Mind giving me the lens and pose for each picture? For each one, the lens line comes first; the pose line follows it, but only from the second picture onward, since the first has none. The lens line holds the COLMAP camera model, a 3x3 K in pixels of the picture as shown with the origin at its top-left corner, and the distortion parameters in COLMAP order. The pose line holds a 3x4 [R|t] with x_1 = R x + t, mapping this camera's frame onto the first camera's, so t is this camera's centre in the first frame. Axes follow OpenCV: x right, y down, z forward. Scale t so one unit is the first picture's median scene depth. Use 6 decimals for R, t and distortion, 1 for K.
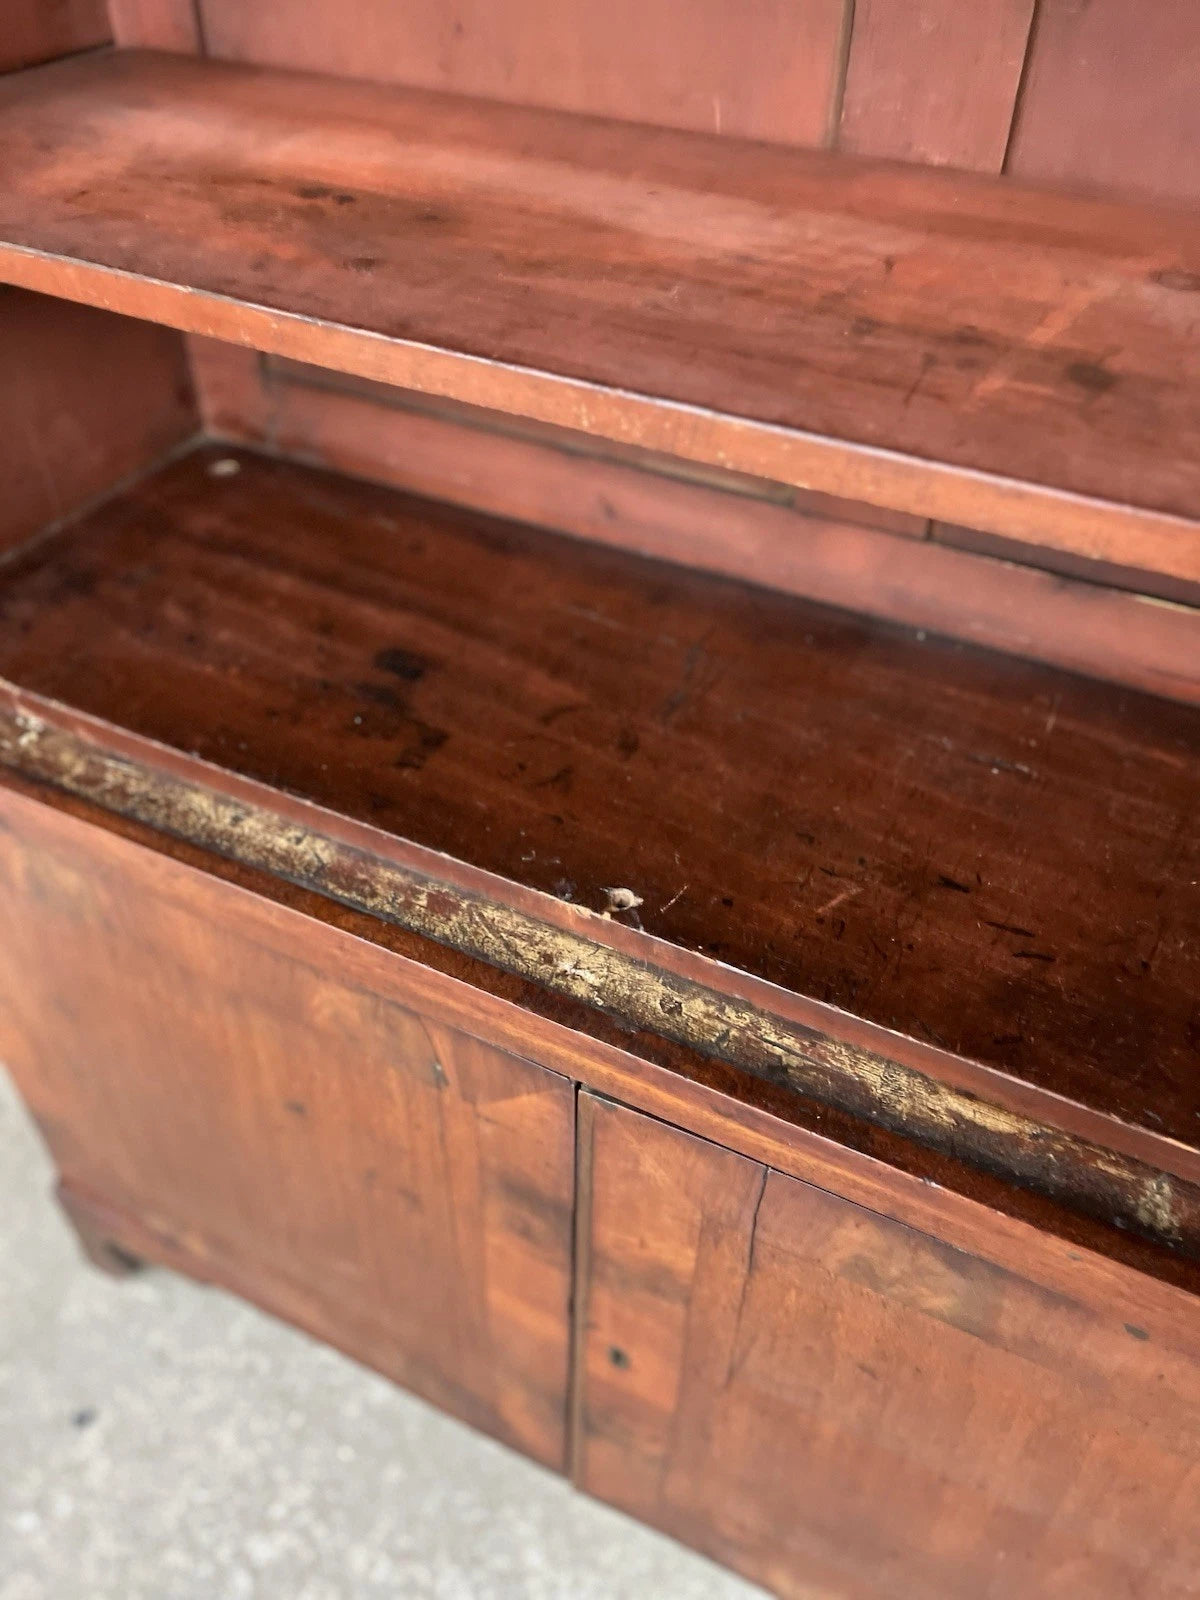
lens RADIAL K [[1224.3, 0, 610.2], [0, 1224.3, 782.5], [0, 0, 1]] dist [0.064011, -0.091319]
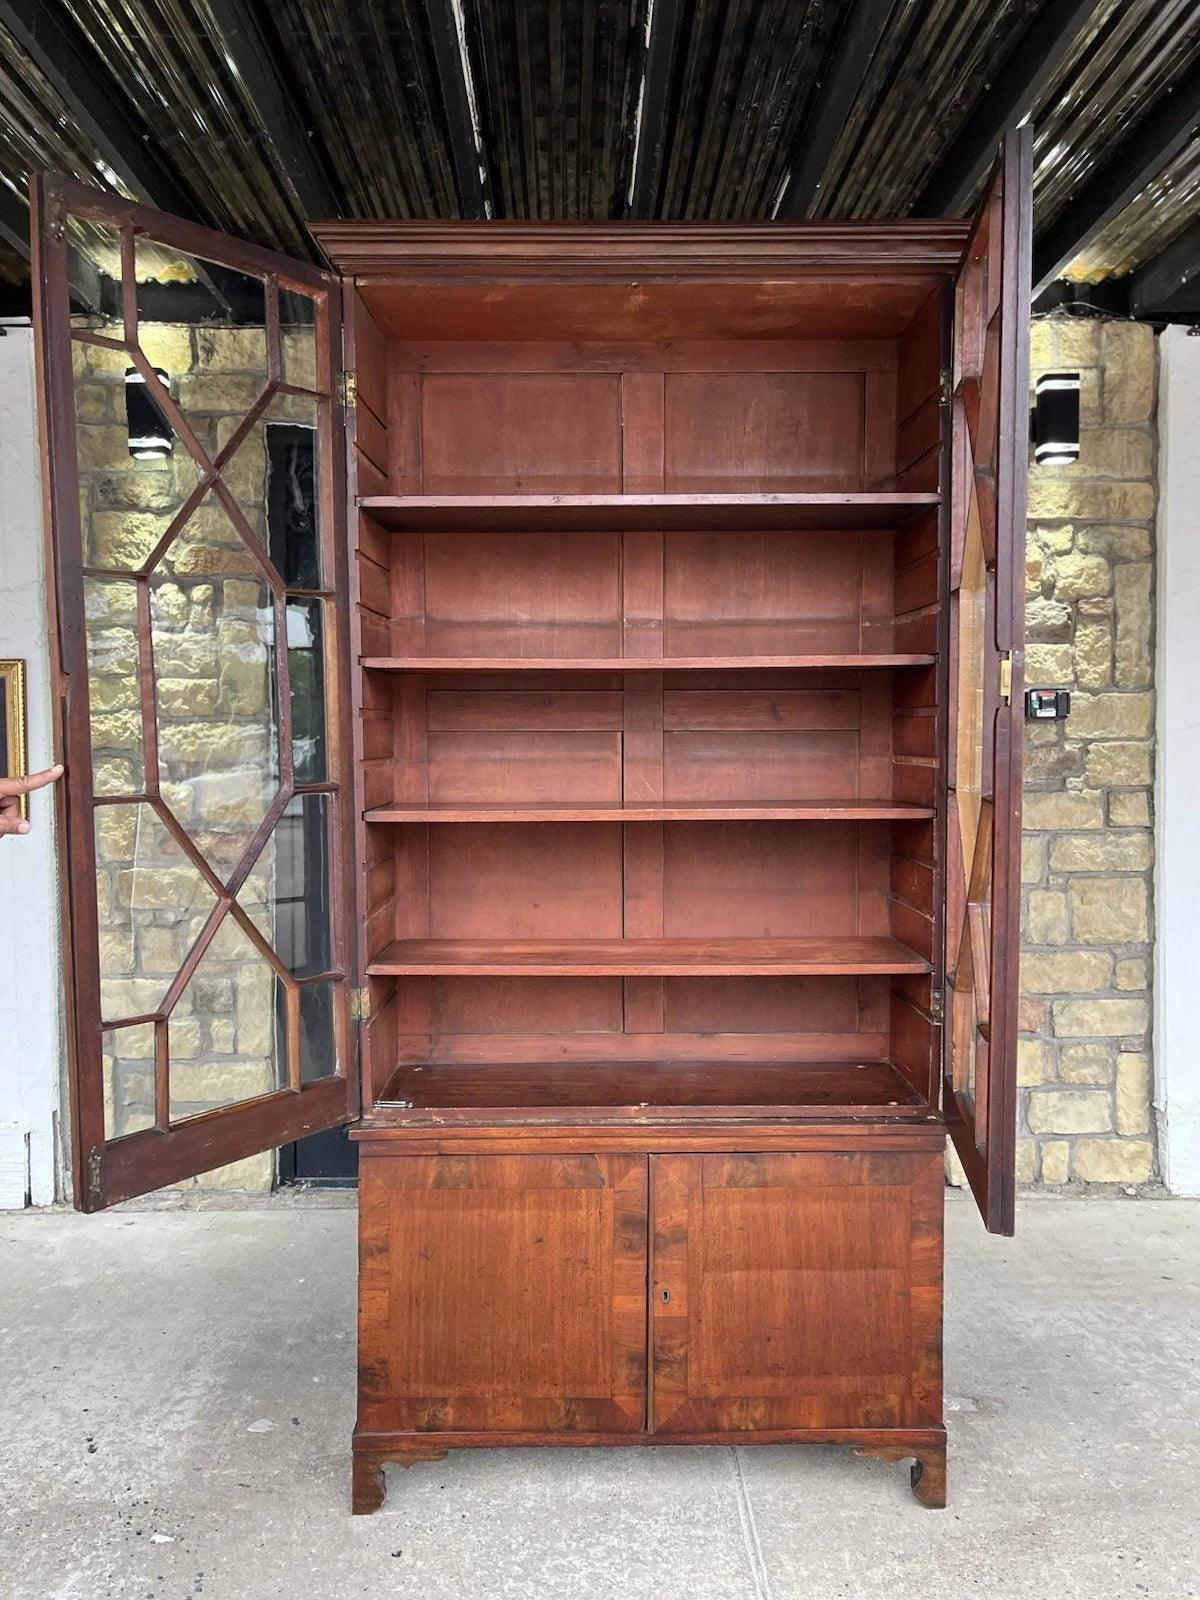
lens RADIAL K [[1224.3, 0, 597.2], [0, 1224.3, 793.9], [0, 0, 1]] dist [0.064011, -0.091319]
pose [[0.889123, -0.033275, 0.456457, -1.729377], [0.314604, 0.768788, -0.556767, 1.356388], [-0.332392, 0.638638, 0.694015, -2.103677]]
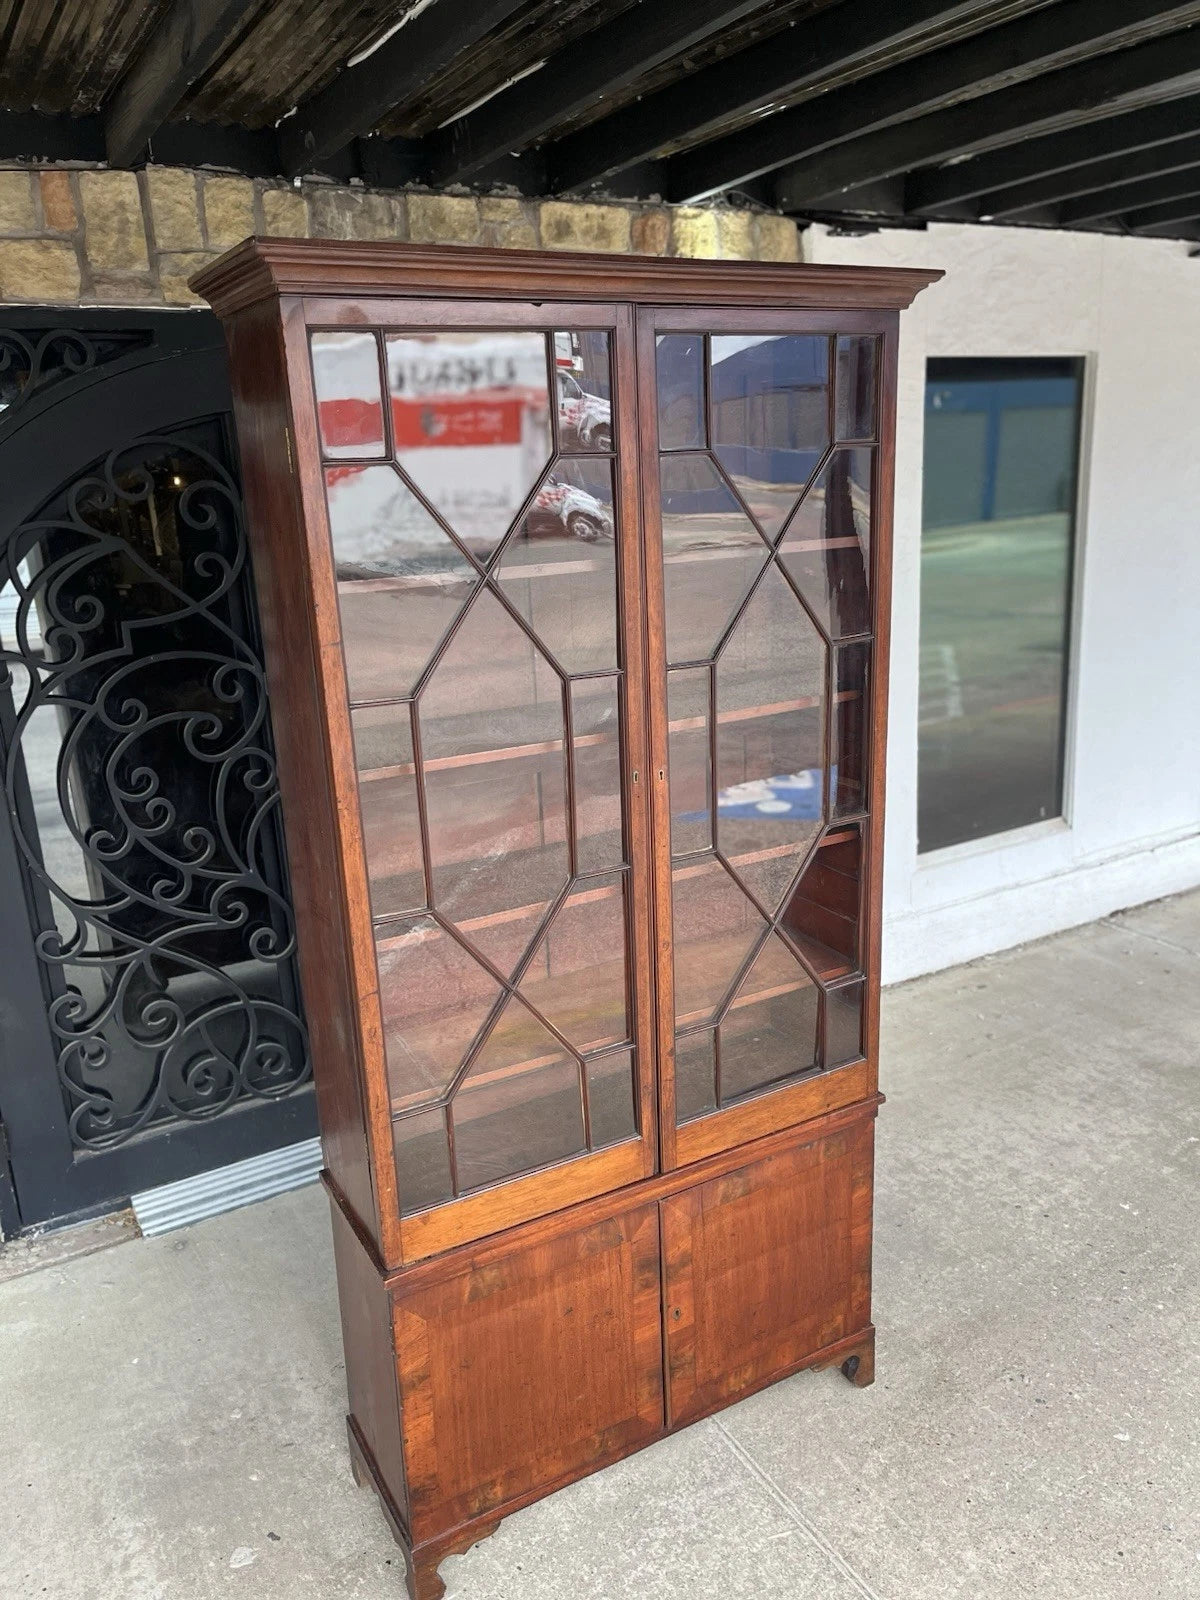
lens RADIAL K [[1224.3, 0, 609.5], [0, 1224.3, 806.5], [0, 0, 1]] dist [0.064011, -0.091319]
pose [[0.549732, -0.260365, 0.793728, -2.697886], [0.589549, 0.794089, -0.147836, -0.239598], [-0.591799, 0.549211, 0.590034, -1.759479]]
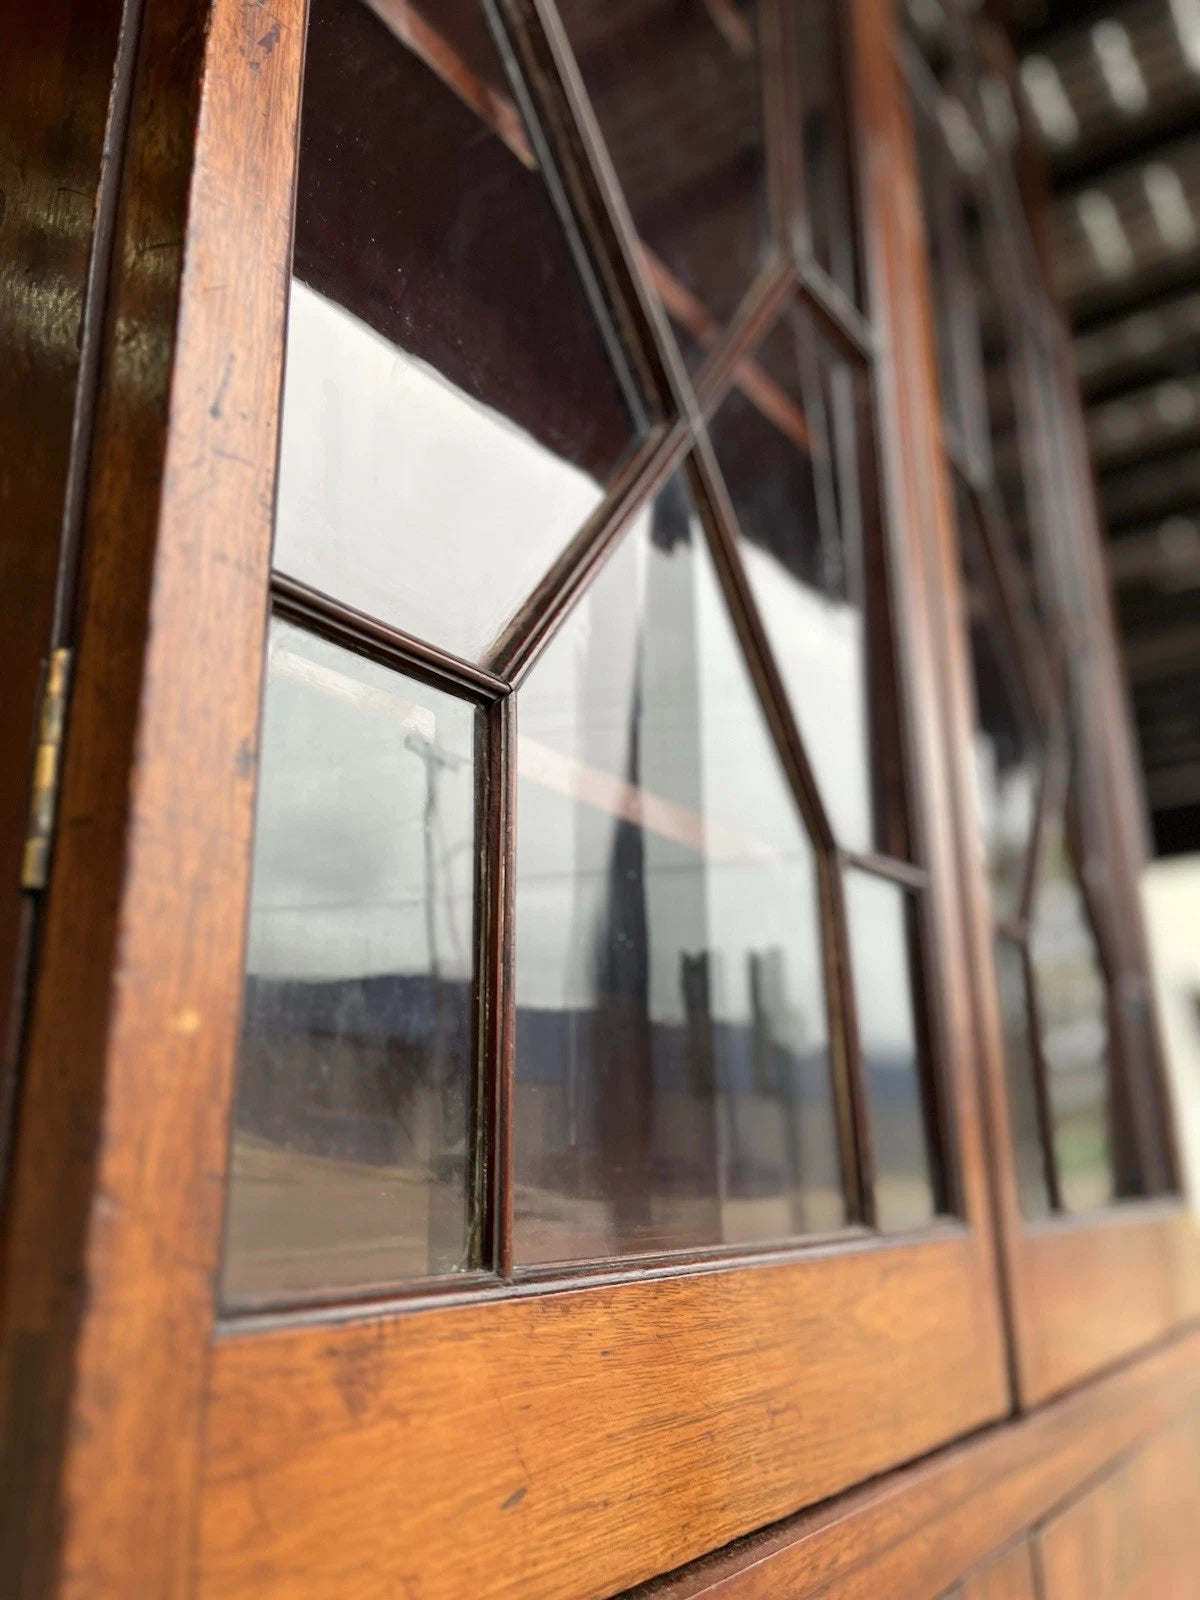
lens RADIAL K [[1224.3, 0, 595.2], [0, 1224.3, 791.5], [0, 0, 1]] dist [0.064011, -0.091319]
pose [[0.165633, 0.281461, 0.945170, -1.152513], [0.668325, 0.672731, -0.317450, -0.079088], [-0.725195, 0.684260, -0.076681, 0.877662]]
